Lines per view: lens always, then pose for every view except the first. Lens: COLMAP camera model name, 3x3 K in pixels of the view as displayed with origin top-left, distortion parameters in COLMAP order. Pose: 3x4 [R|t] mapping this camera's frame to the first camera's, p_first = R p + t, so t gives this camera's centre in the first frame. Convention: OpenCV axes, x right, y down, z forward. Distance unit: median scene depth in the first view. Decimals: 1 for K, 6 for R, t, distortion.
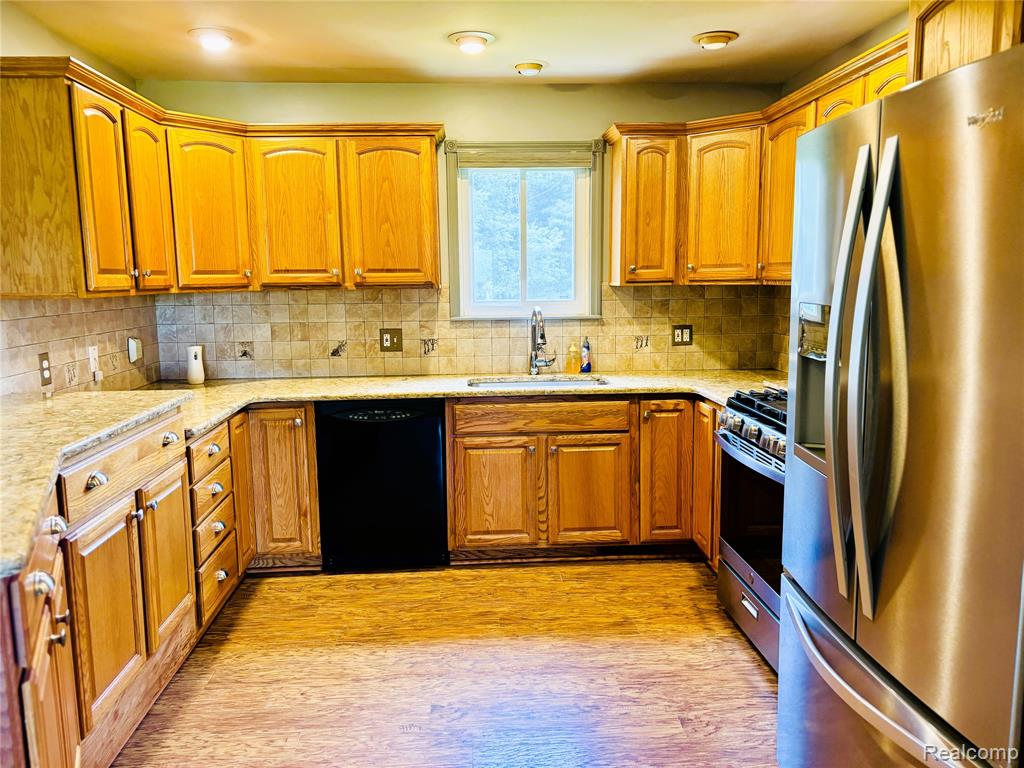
lens RADIAL K [[777.1, 0, 517.6], [0, 777.1, 386.8], [0, 0, 1]] dist [0.067385, -0.073765]
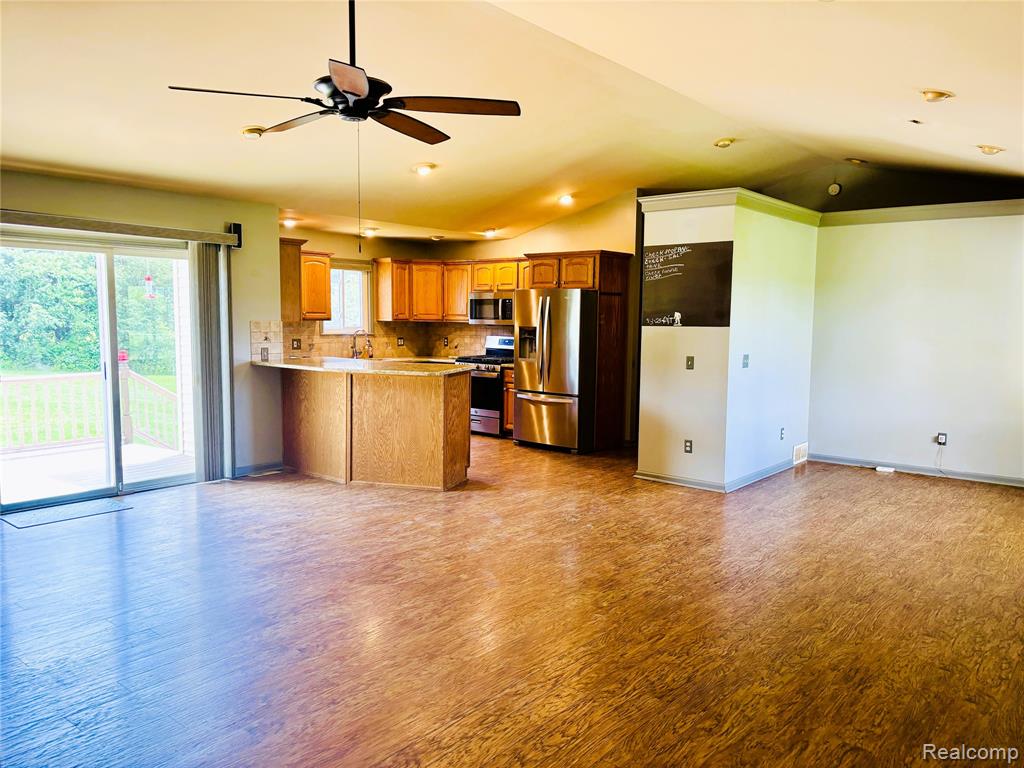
lens RADIAL K [[778.5, 0, 512.0], [0, 778.5, 384.0], [0, 0, 1]] dist [0.036830, -0.004969]
pose [[0.689022, -0.042919, 0.723468, -1.325706], [0.079979, 0.996651, -0.017045, 0.135160], [-0.720314, 0.069607, 0.690147, -0.920458]]
